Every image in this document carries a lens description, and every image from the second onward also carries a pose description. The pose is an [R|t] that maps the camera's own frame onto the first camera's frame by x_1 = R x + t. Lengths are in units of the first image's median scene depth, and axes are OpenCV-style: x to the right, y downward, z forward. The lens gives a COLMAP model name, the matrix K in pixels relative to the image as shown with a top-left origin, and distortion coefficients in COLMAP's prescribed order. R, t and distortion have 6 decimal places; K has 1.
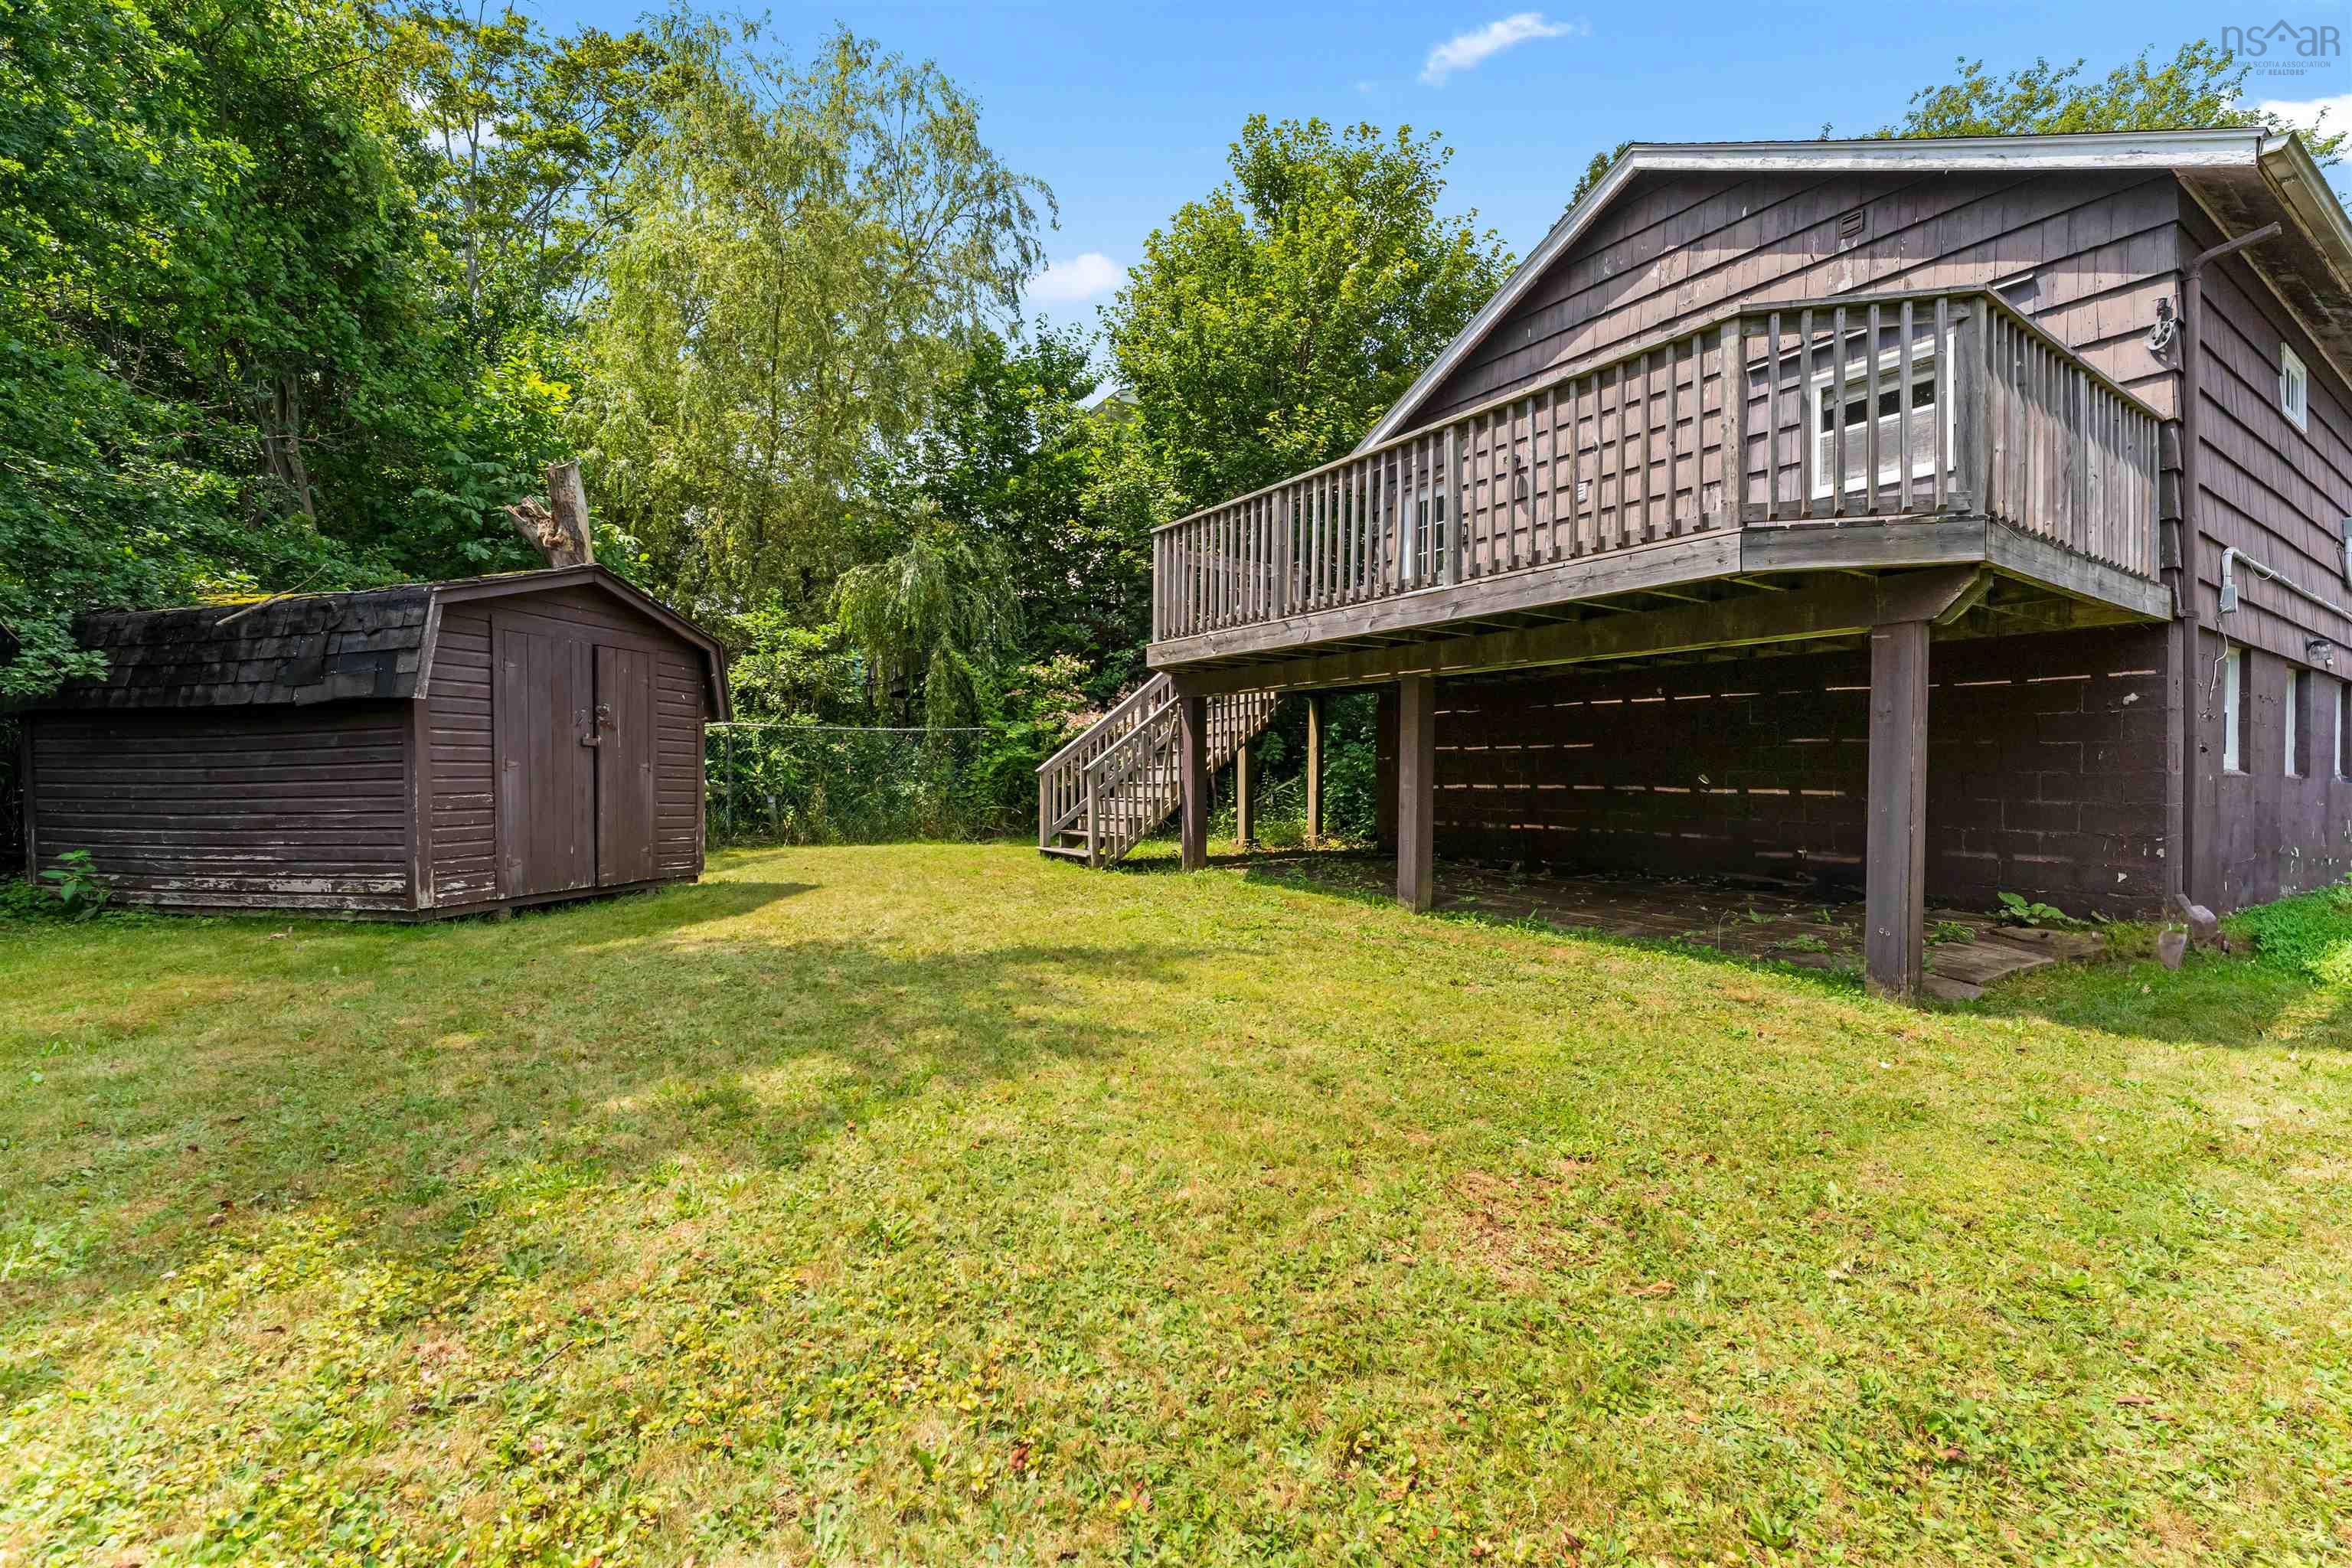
lens RADIAL K [[1007.8, 0, 1172.2], [0, 1007.8, 778.9], [0, 0, 1]] dist [0.001903, 0.000115]
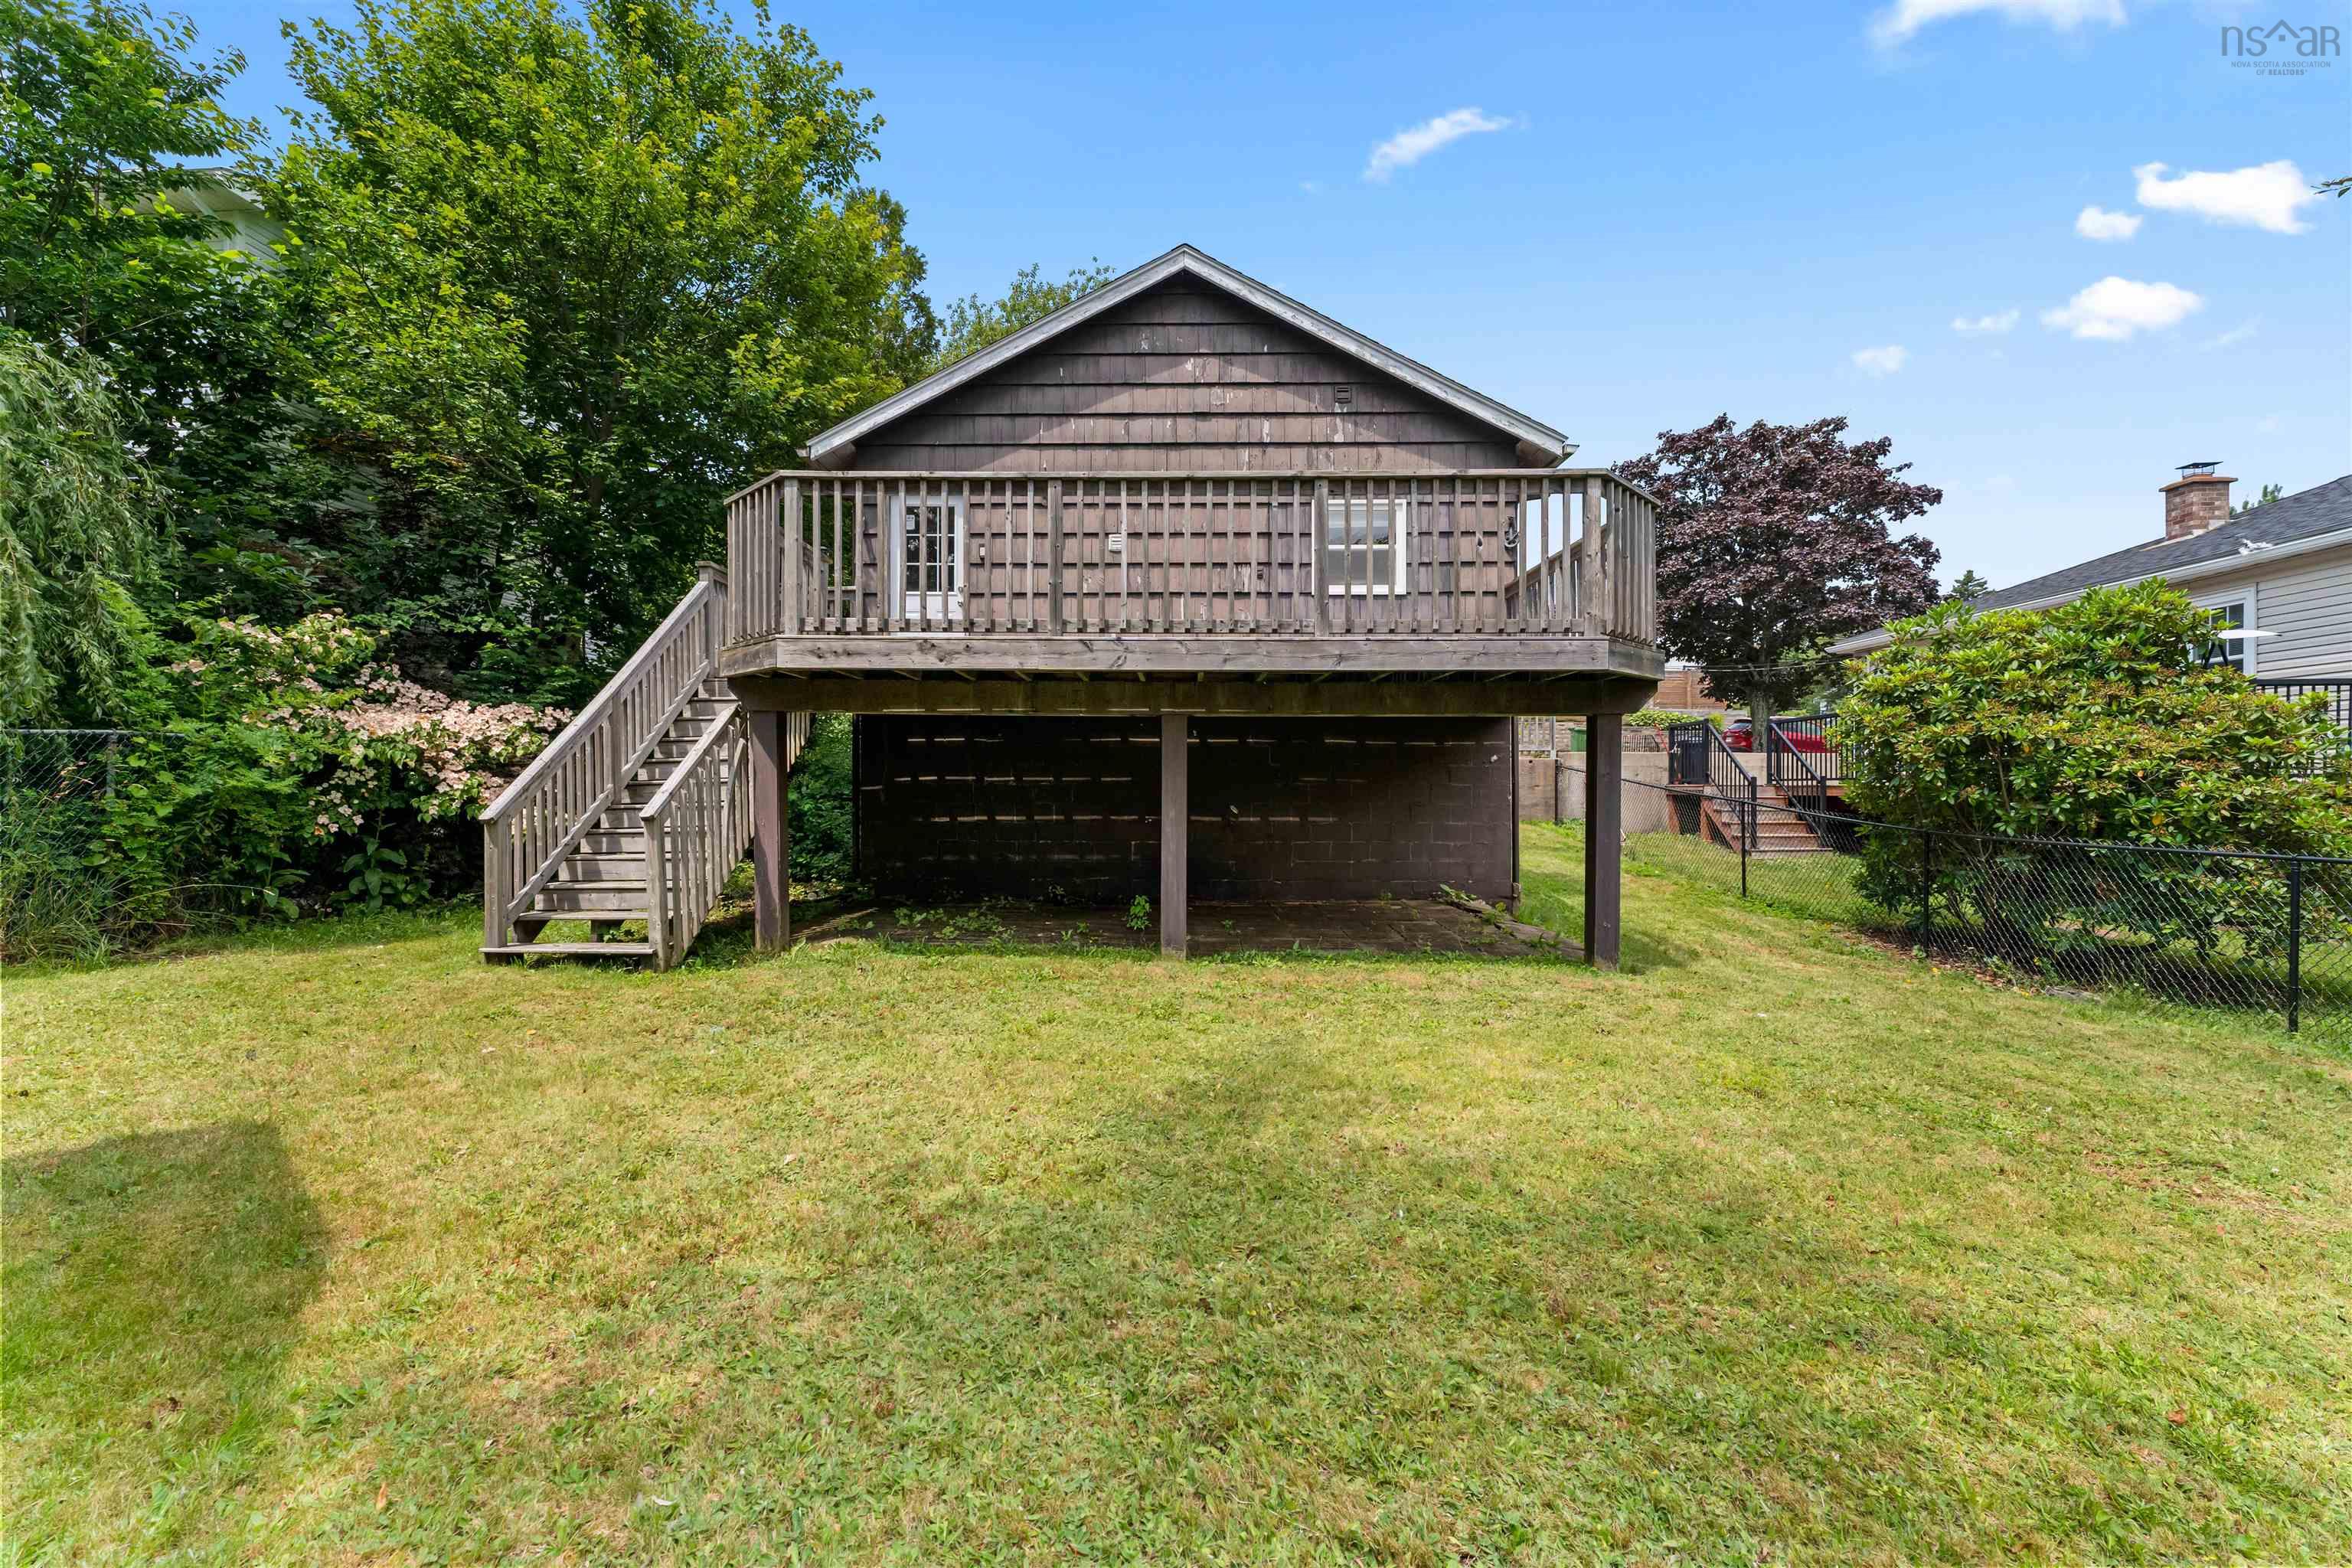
lens RADIAL K [[946.4, 0, 1179.7], [0, 946.4, 793.1], [0, 0, 1]] dist [-0.000237, 0.000746]
pose [[0.551285, -0.013077, 0.834214, -0.425422], [0.004887, 0.999911, 0.012445, -0.032645], [-0.834302, -0.002783, 0.551300, 0.418893]]
